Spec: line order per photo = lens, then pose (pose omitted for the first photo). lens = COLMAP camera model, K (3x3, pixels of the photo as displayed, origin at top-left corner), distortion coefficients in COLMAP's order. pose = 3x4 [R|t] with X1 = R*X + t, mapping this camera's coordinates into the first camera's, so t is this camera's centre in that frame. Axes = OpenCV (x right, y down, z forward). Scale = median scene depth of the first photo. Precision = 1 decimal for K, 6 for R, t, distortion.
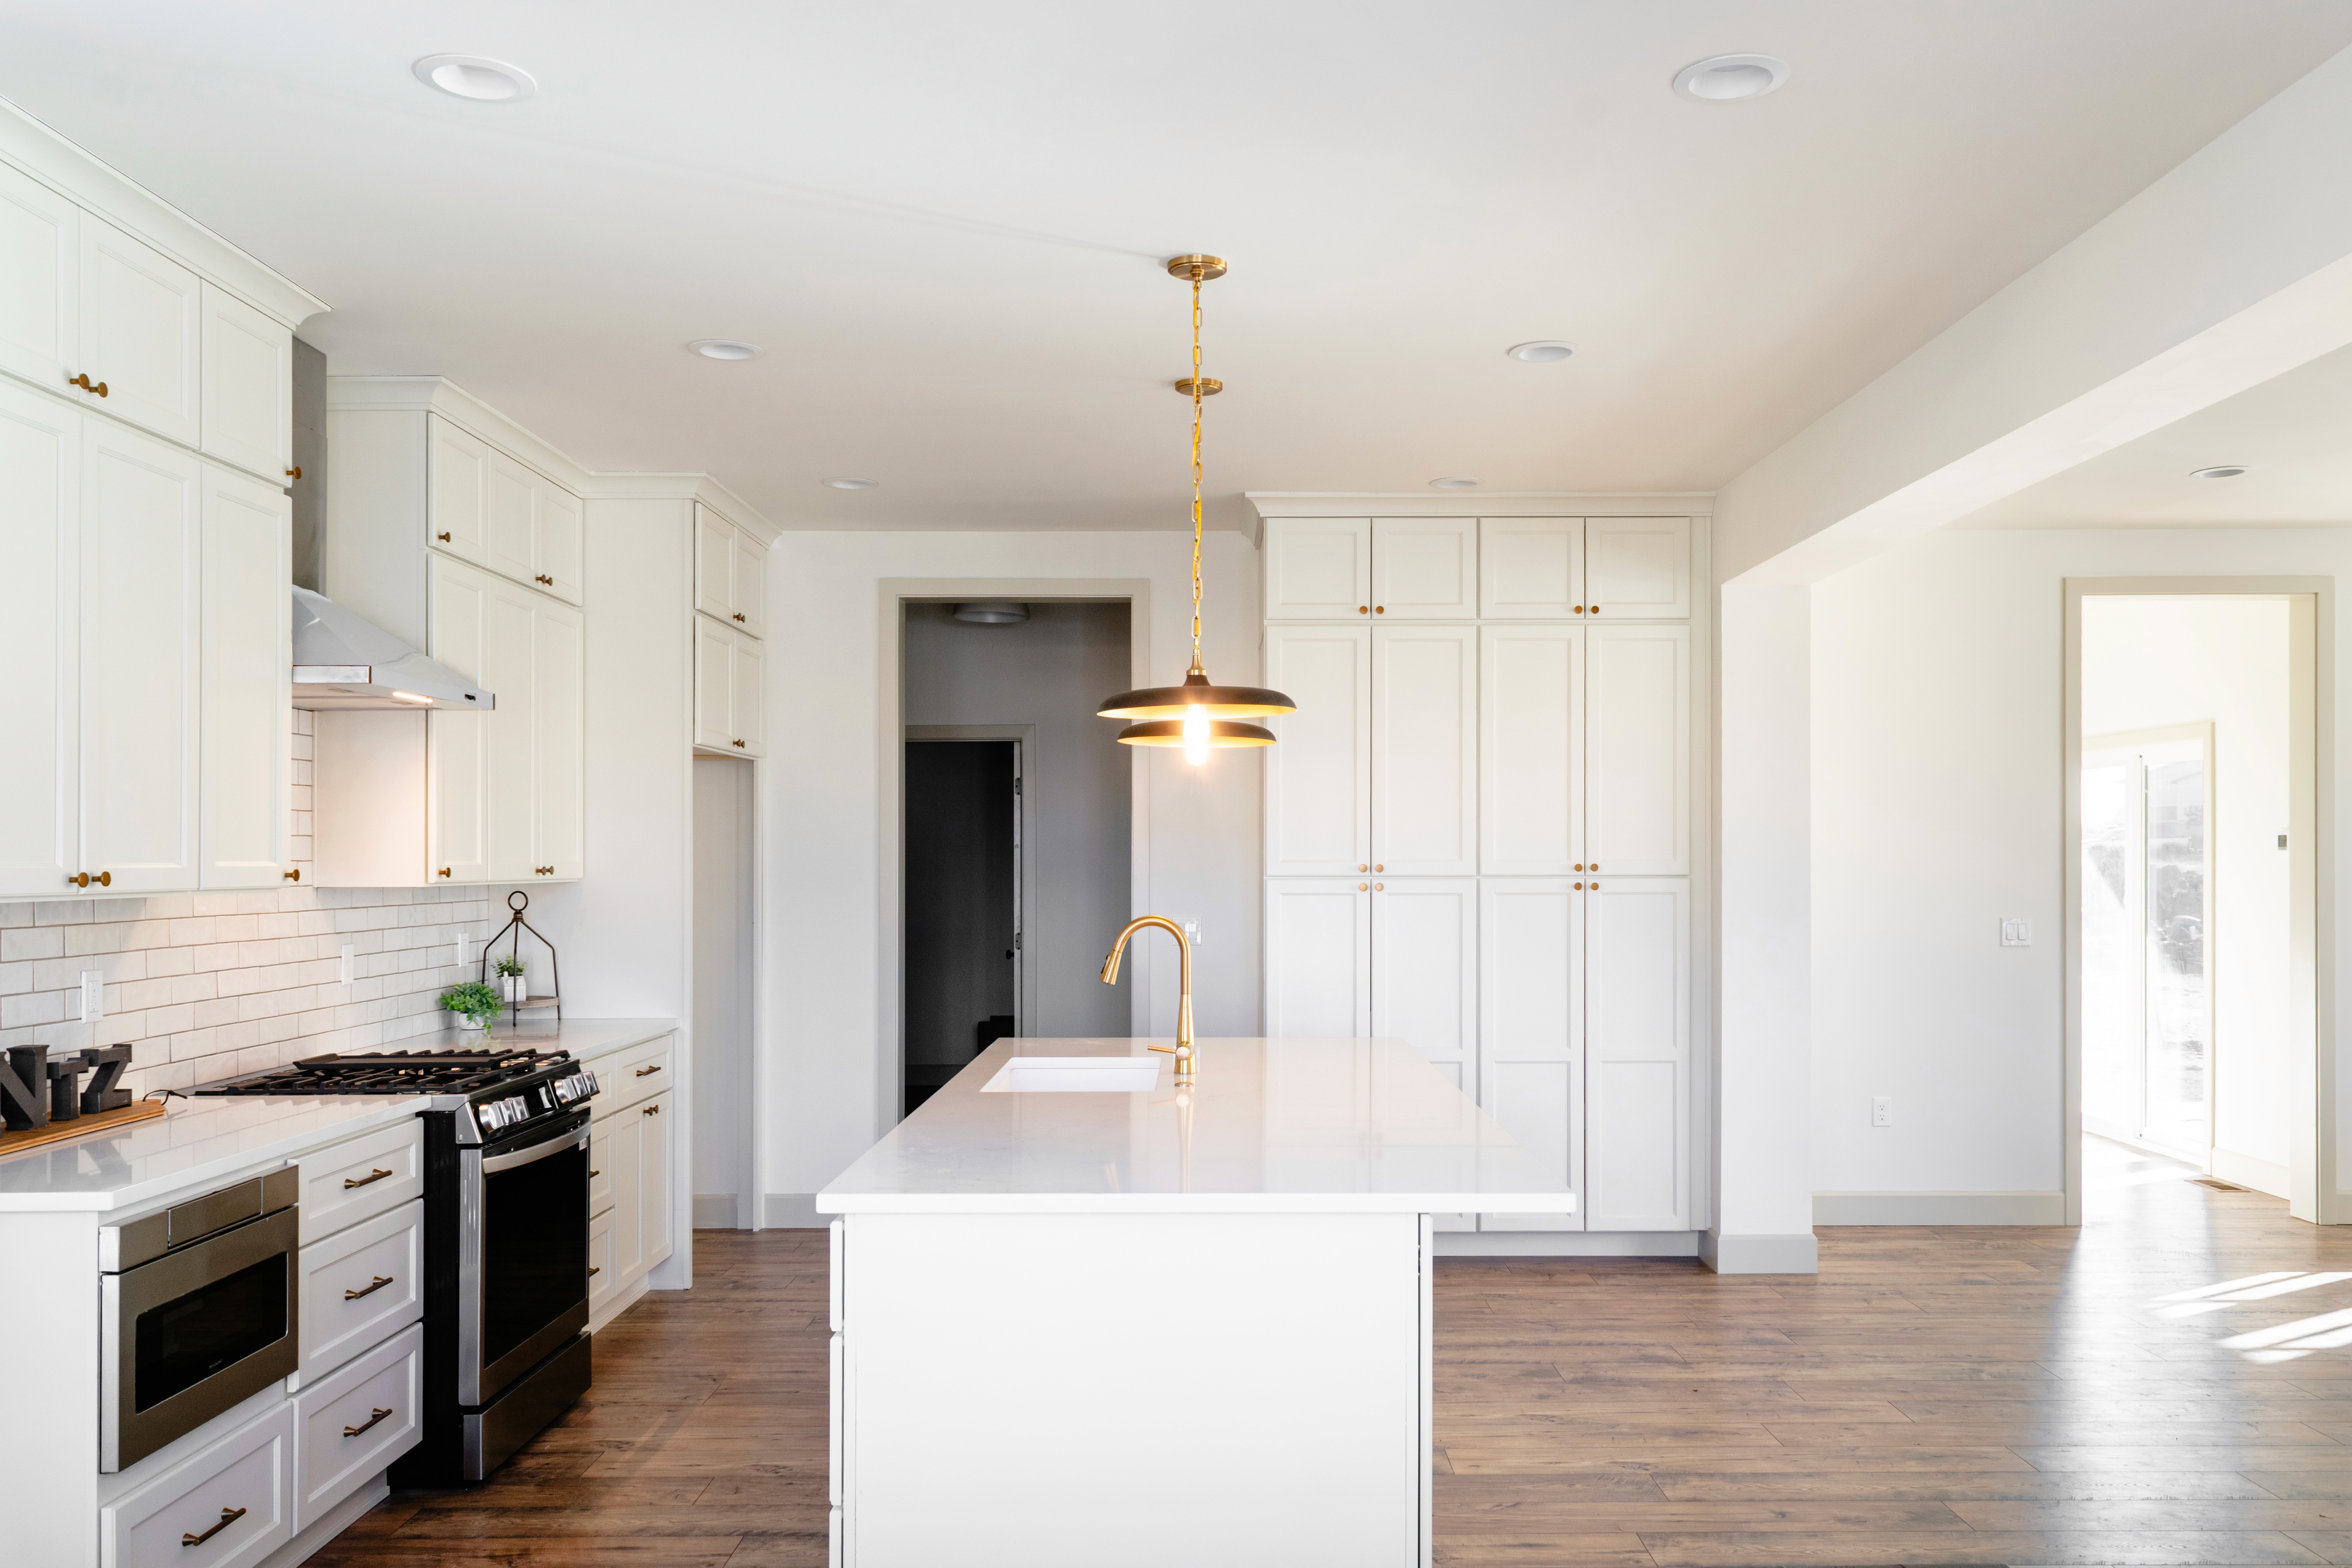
lens RADIAL K [[1829.1, 0, 1188.9], [0, 1829.1, 771.6], [0, 0, 1]] dist [-0.001124, 0.007098]
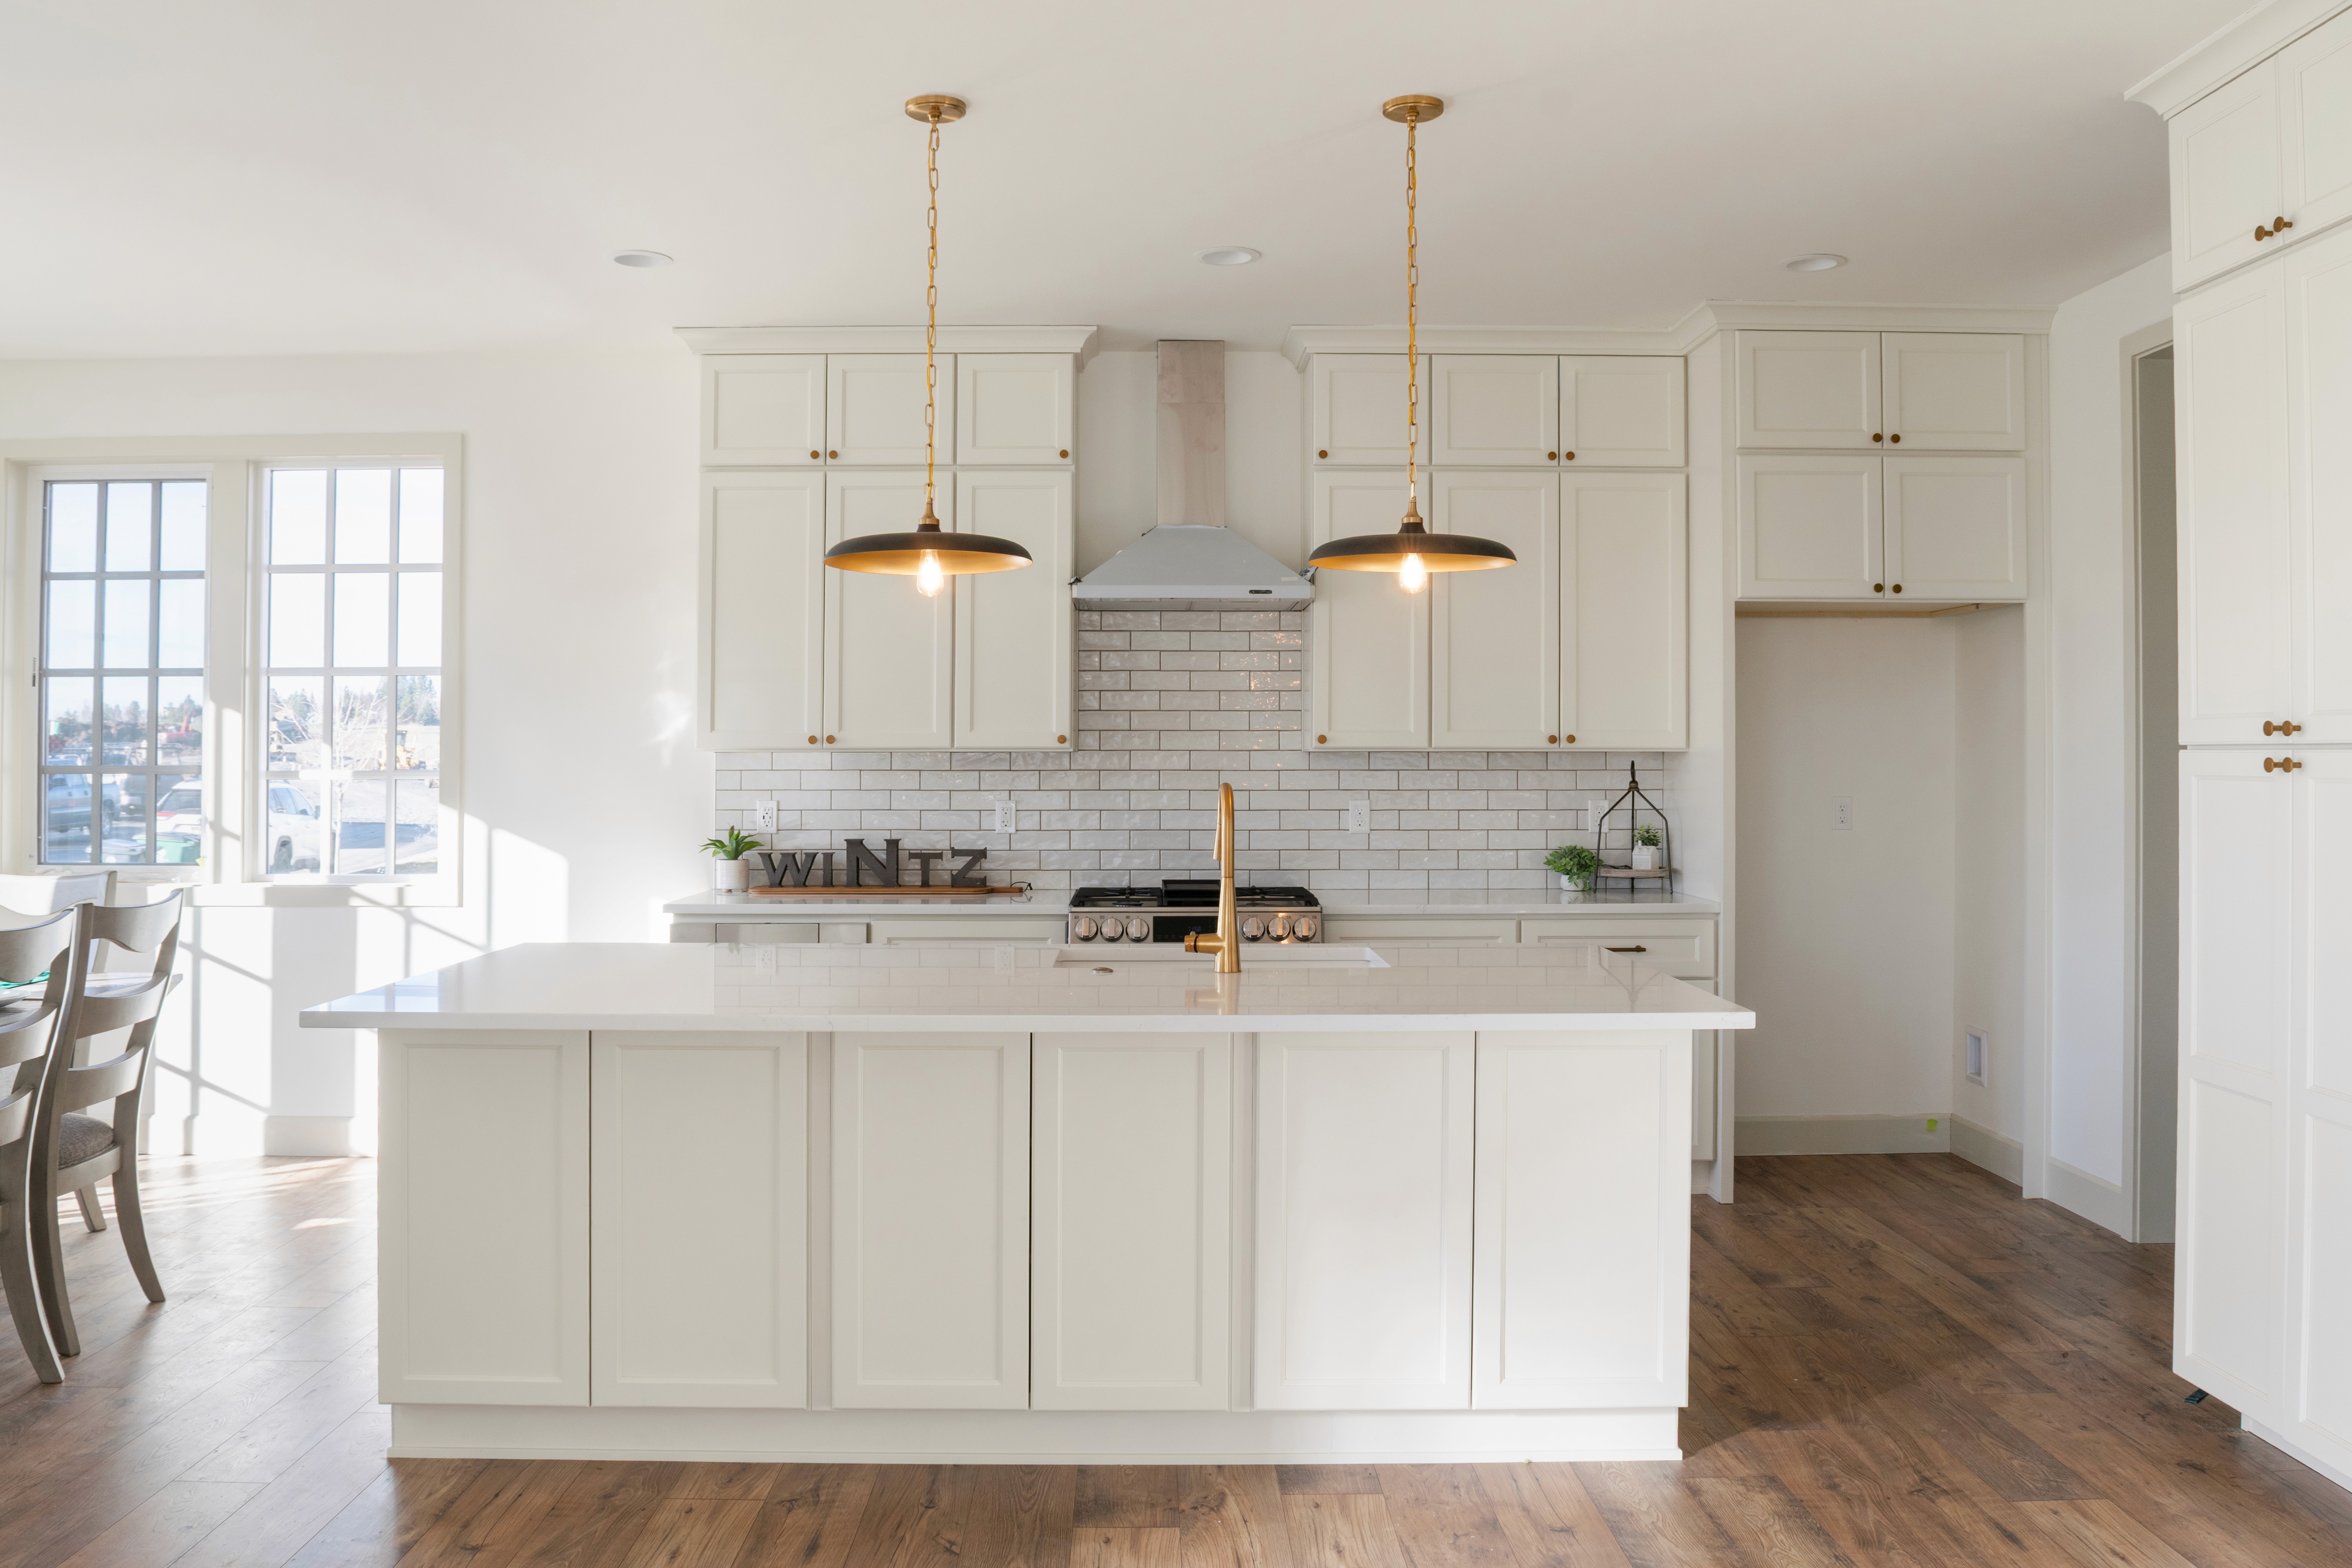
lens RADIAL K [[1829.1, 0, 1180.8], [0, 1829.1, 767.9], [0, 0, 1]] dist [-0.001124, 0.007098]
pose [[0.045269, 0.013063, -0.998889, 0.638761], [0.047905, 0.998736, 0.015232, 0.043912], [0.997826, -0.048542, 0.044586, 0.727319]]
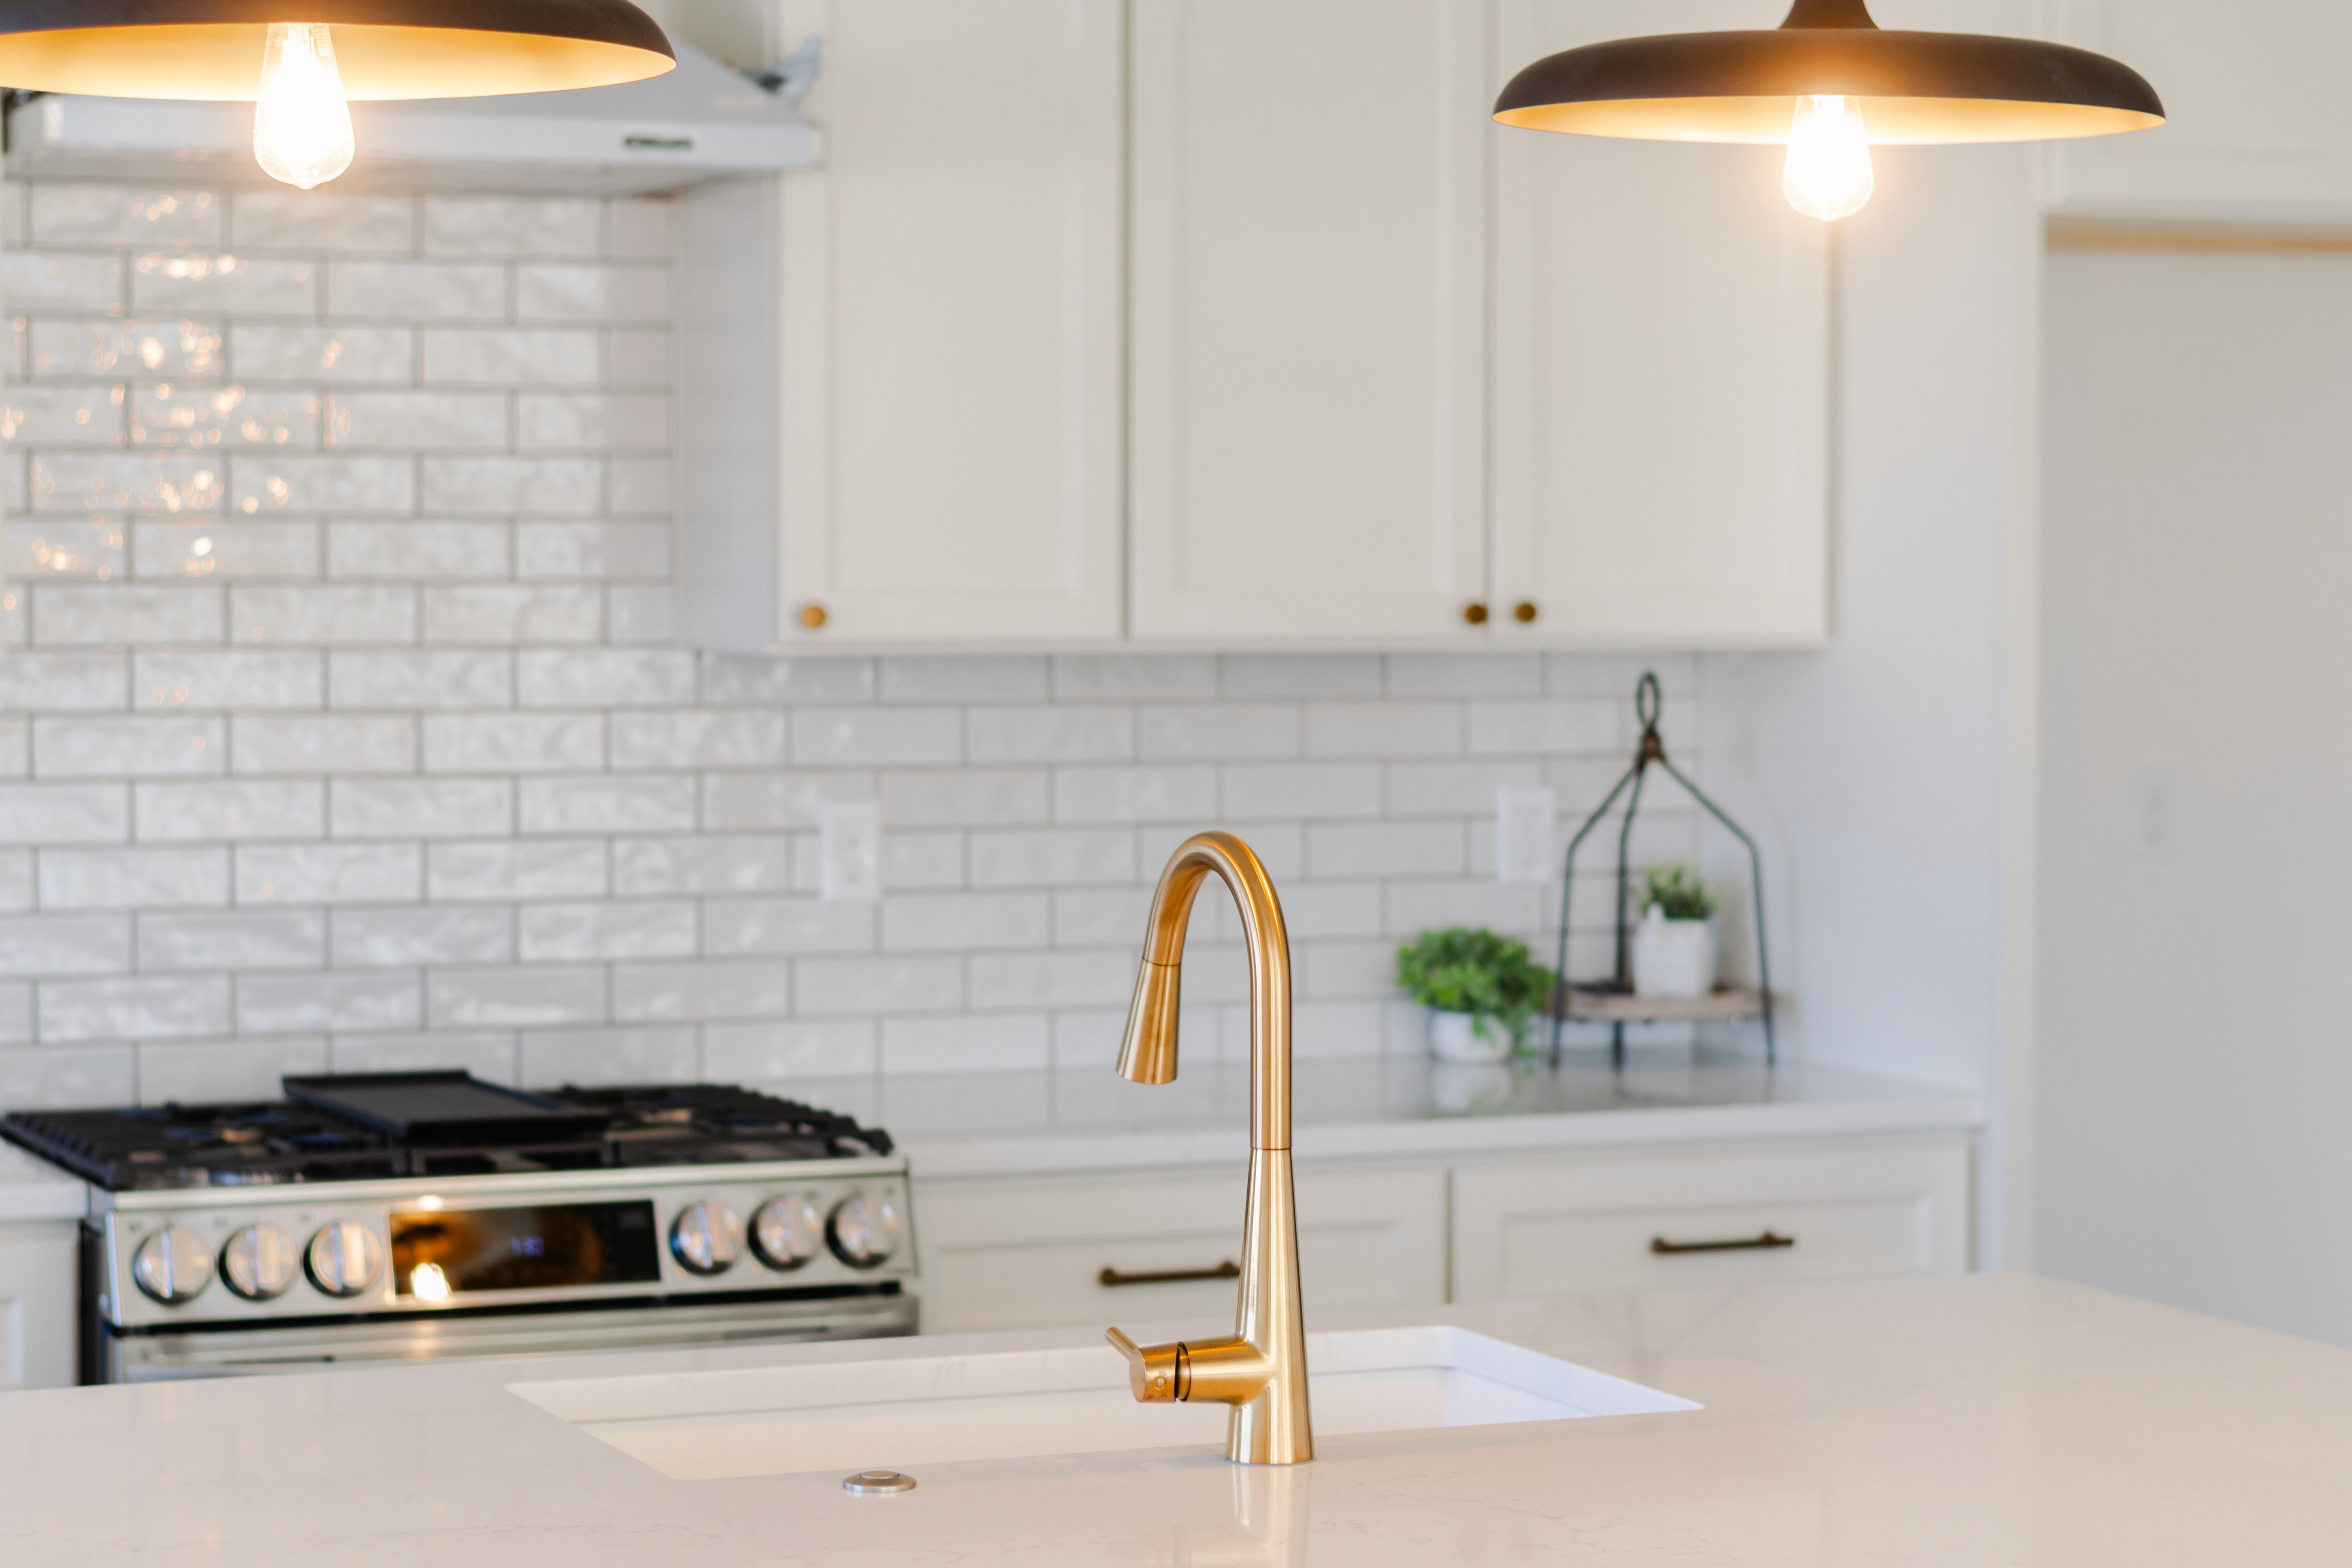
lens RADIAL K [[5330.9, 0, 1178.1], [0, 5330.9, 786.1], [0, 0, 1]] dist [0.121287, 0.000000]
pose [[0.375204, 0.044474, -0.925875, 0.524371], [0.043501, 0.996903, 0.065514, 0.018963], [0.925921, -0.064858, 0.372108, 0.565592]]
